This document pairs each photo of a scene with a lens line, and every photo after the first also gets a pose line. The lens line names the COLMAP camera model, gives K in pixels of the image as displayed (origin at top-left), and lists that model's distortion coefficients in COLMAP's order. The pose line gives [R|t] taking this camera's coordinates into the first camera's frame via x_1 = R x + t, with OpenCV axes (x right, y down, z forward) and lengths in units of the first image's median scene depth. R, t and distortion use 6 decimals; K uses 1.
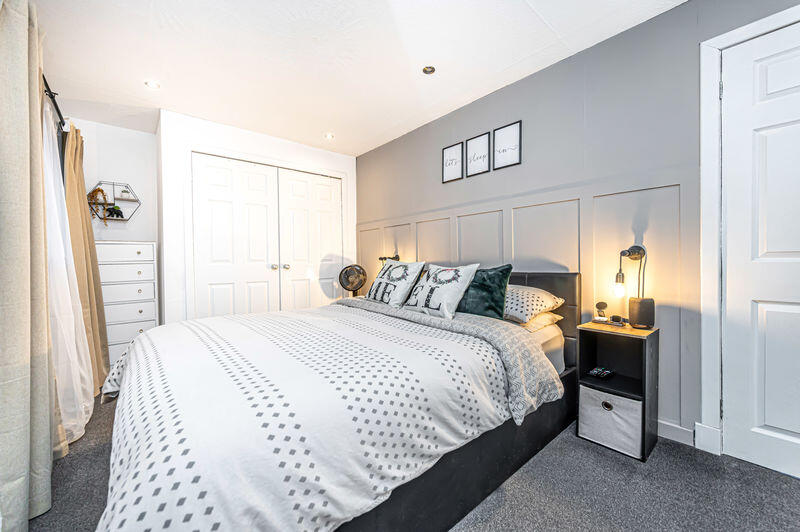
lens RADIAL K [[322.7, 0, 396.2], [0, 322.7, 264.6], [0, 0, 1]] dist [0.001552, -0.000426]
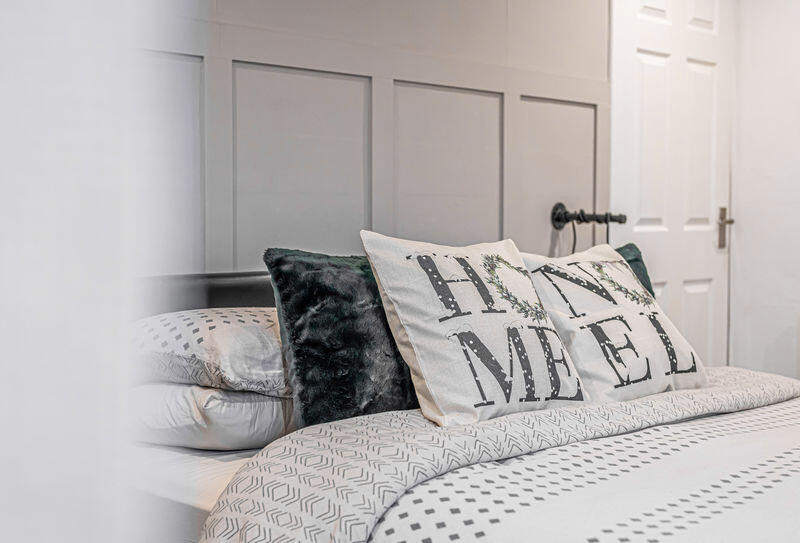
lens RADIAL K [[1190.1, 0, 399.9], [0, 1190.1, 269.5], [0, 0, 1]] dist [0.019349, 0.000000]
pose [[-0.145725, -0.041434, 0.988457, -0.841696], [0.007985, 0.999041, 0.043055, -0.026828], [-0.989293, 0.014167, -0.145254, 1.104190]]
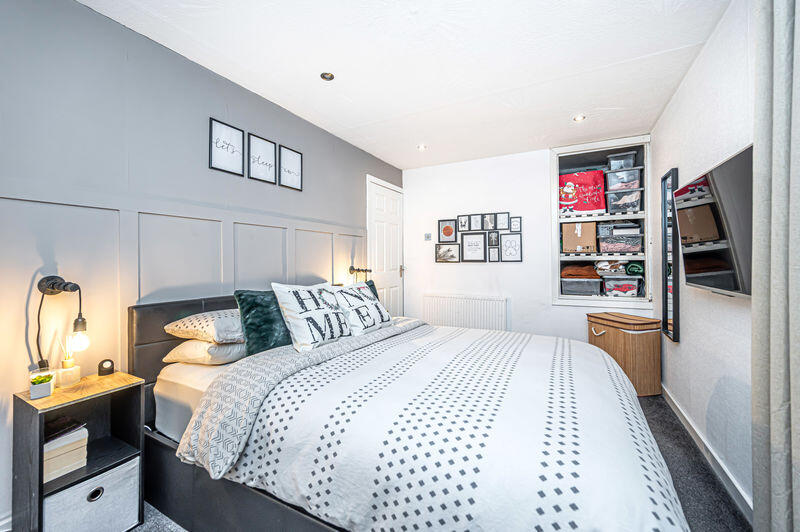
lens RADIAL K [[322.7, 0, 396.1], [0, 322.7, 261.9], [0, 0, 1]] dist [0.001552, -0.000426]
pose [[-0.368339, 0.008232, 0.929655, -0.714287], [0.019605, 0.999807, -0.001085, -0.054229], [-0.929485, 0.017826, -0.368429, 1.018034]]
